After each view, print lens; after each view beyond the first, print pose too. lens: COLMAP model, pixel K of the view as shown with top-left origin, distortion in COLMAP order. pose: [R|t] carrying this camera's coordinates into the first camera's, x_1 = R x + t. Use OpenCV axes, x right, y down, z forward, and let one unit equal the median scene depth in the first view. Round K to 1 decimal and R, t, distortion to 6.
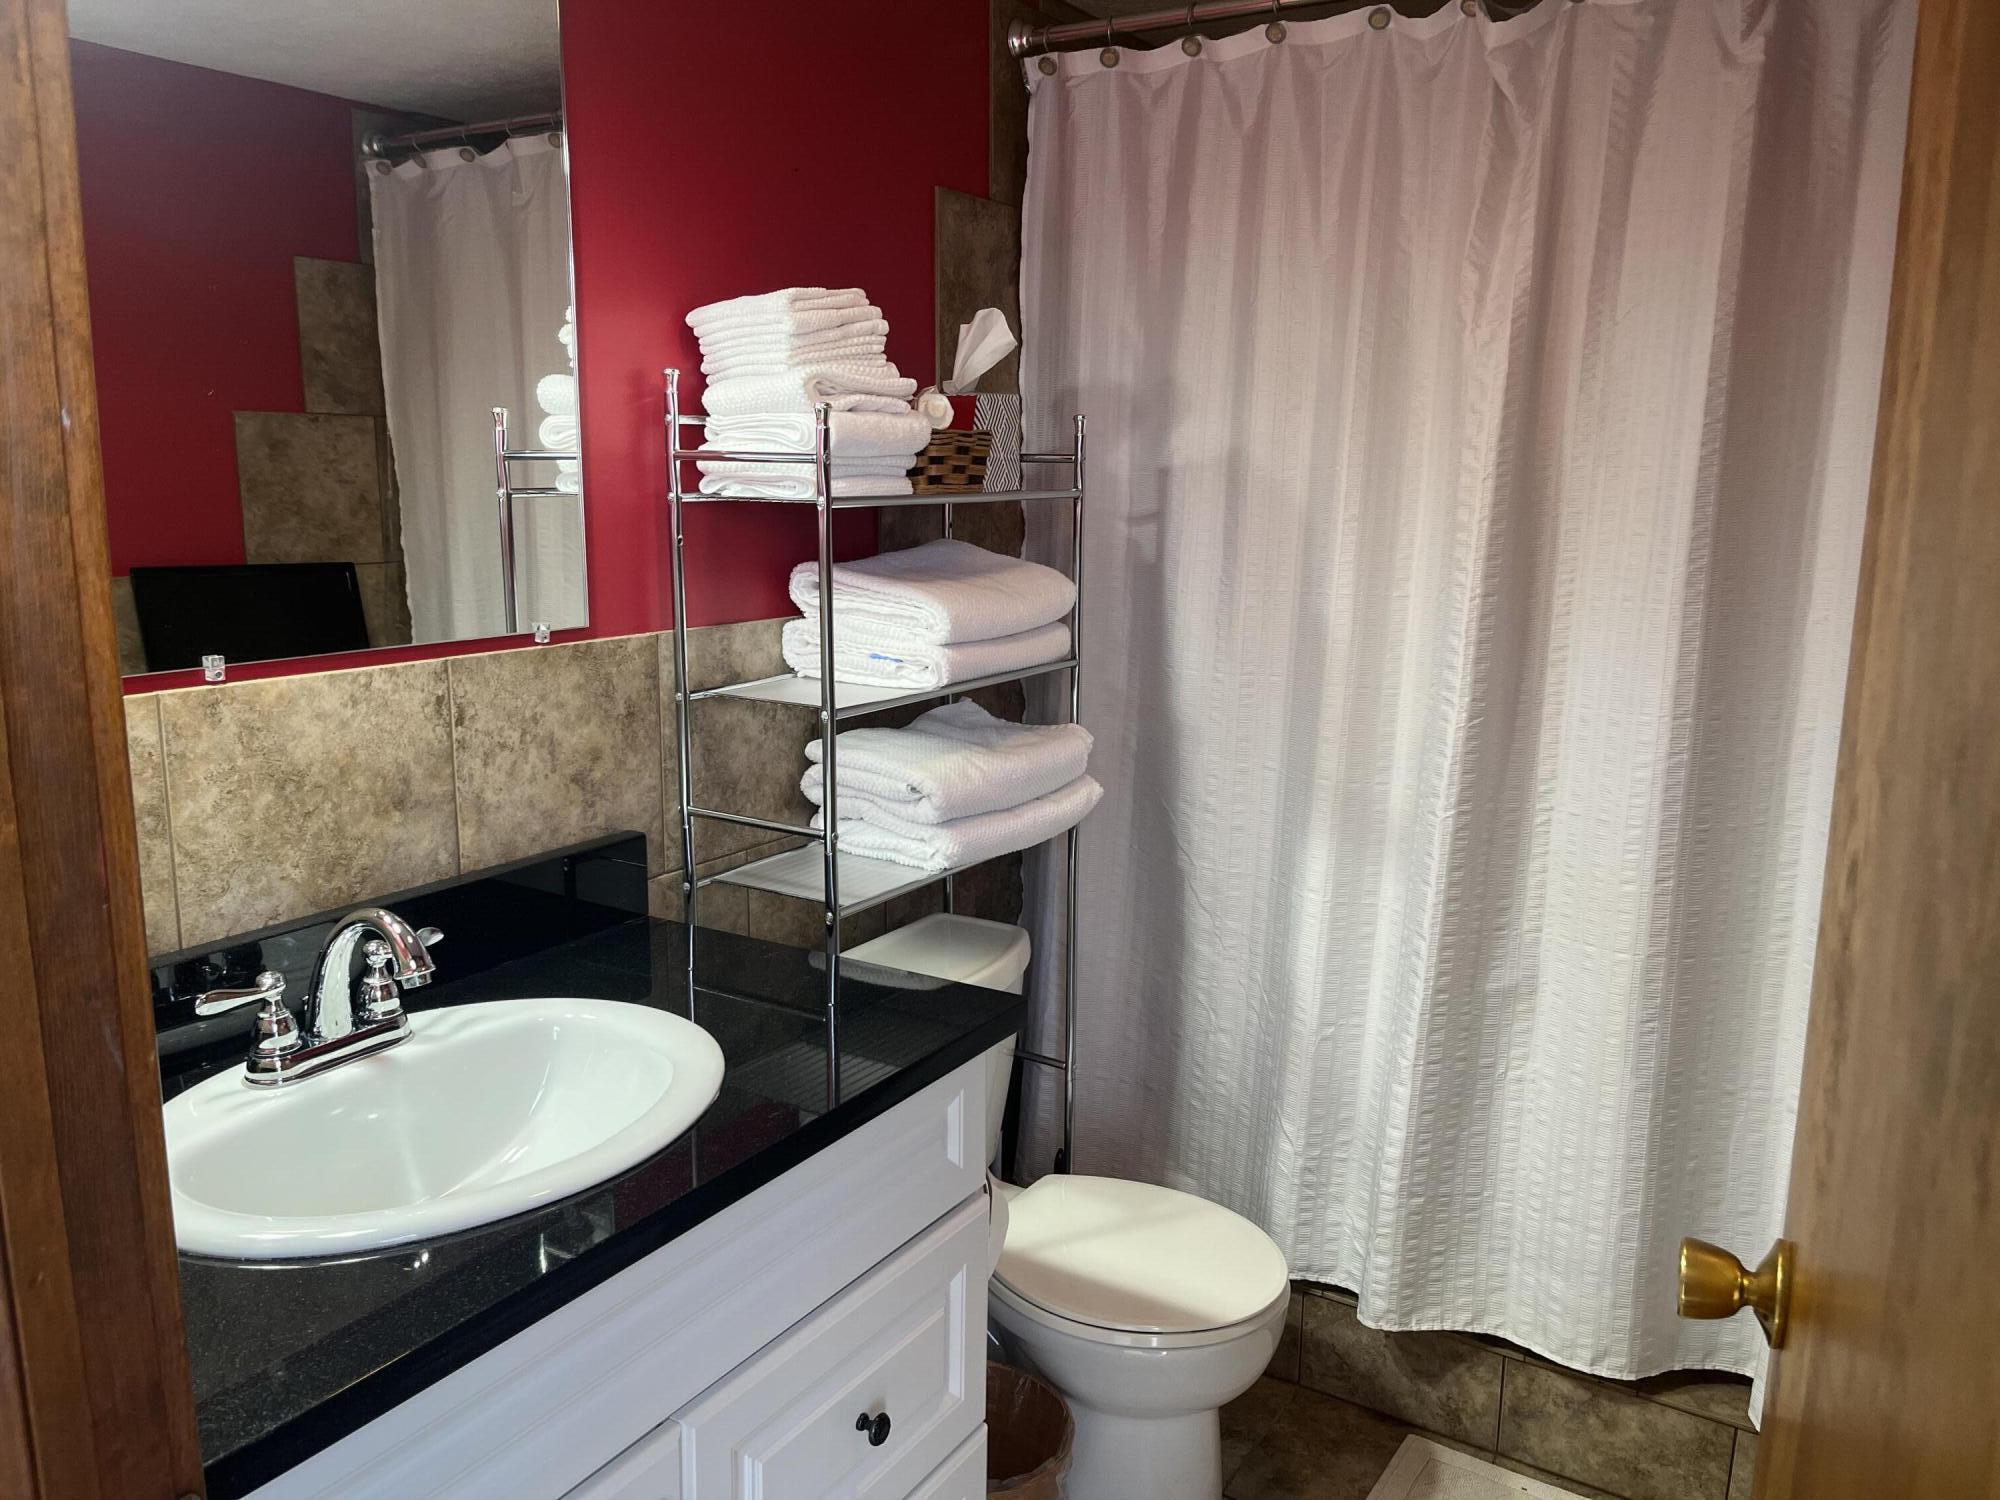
lens RADIAL K [[1500.5, 0, 1009.6], [0, 1500.5, 810.4], [0, 0, 1]] dist [-0.003634, -0.009983]
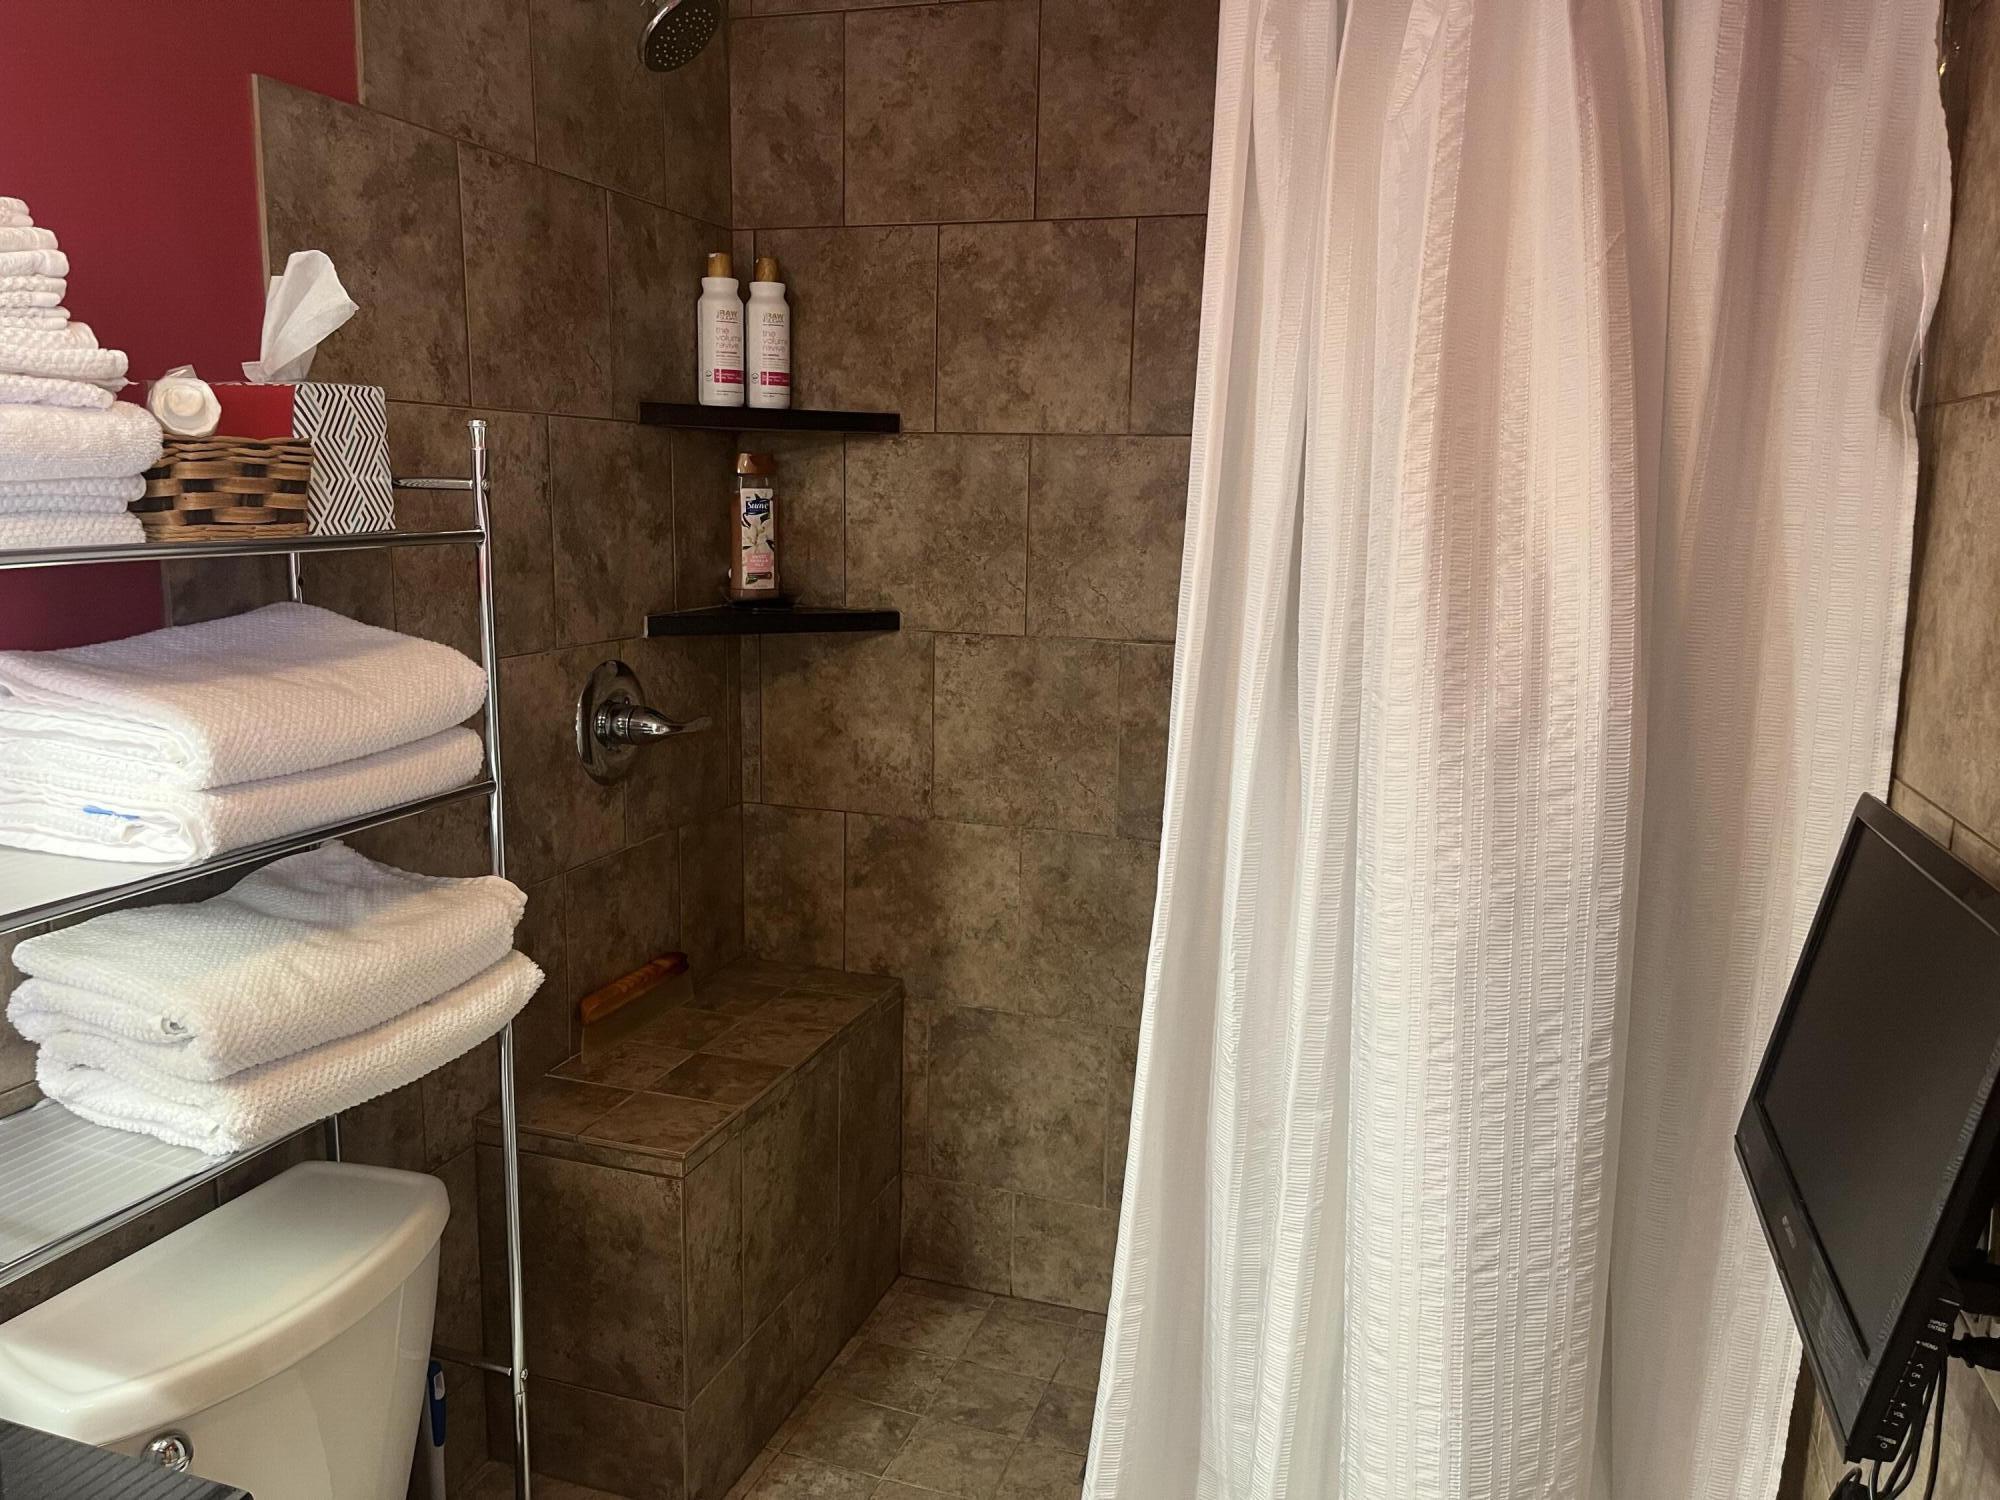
lens RADIAL K [[1500.5, 0, 999.1], [0, 1500.5, 750.8], [0, 0, 1]] dist [-0.003634, -0.009983]
pose [[0.976431, -0.033632, 0.213193, 0.135505], [0.043916, 0.998080, -0.043685, -0.083433], [-0.211315, 0.052018, 0.976033, 0.335955]]
